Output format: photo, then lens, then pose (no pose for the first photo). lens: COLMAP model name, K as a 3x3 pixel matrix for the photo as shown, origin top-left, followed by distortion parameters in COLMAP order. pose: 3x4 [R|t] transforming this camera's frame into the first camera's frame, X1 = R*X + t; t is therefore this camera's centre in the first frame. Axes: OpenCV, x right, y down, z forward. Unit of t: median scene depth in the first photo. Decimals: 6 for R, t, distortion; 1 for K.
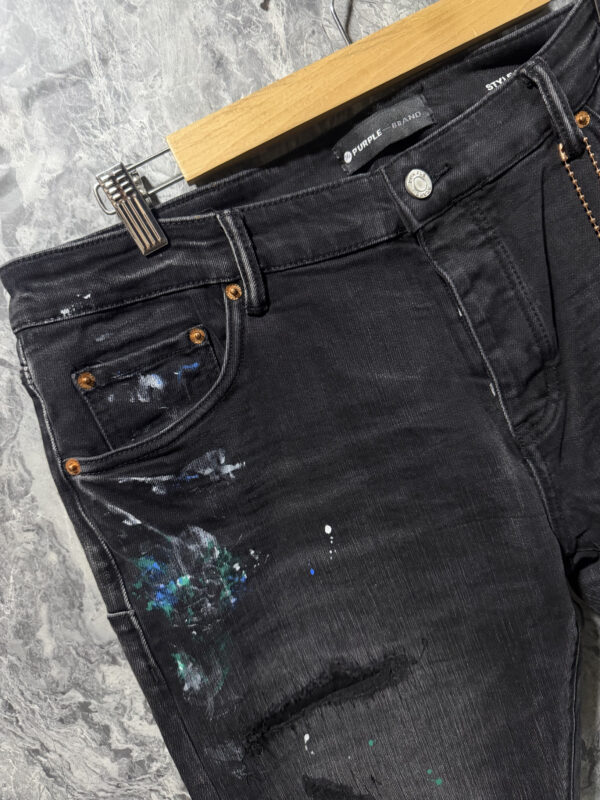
lens RADIAL K [[530.1, 0, 300.0], [0, 530.1, 400.0], [0, 0, 1]] dist [-0.014813, -0.000831]
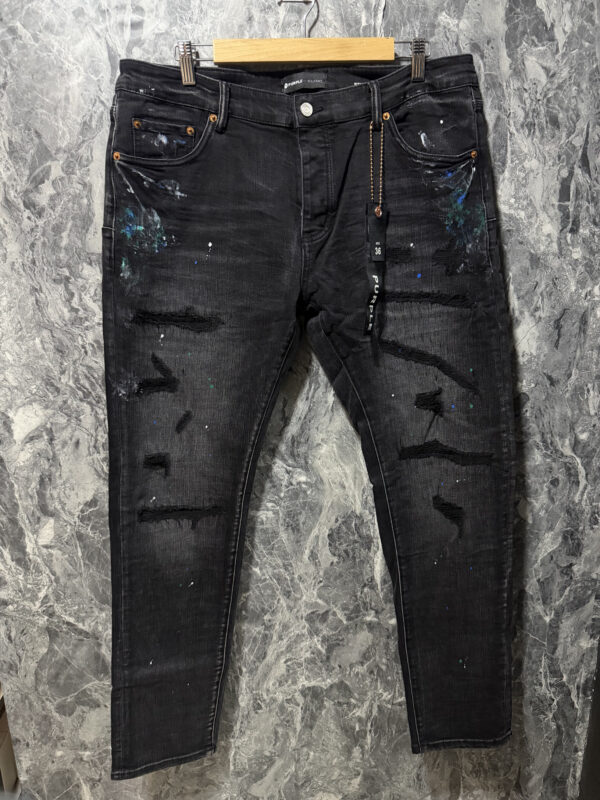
lens RADIAL K [[542.2, 0, 295.3], [0, 542.2, 398.5], [0, 0, 1]] dist [-0.001712, -0.001923]
pose [[0.907666, 0.413090, 0.074158, 0.503654], [-0.417011, 0.907619, 0.048260, 0.610305], [-0.047372, -0.074728, 0.996078, -1.375035]]
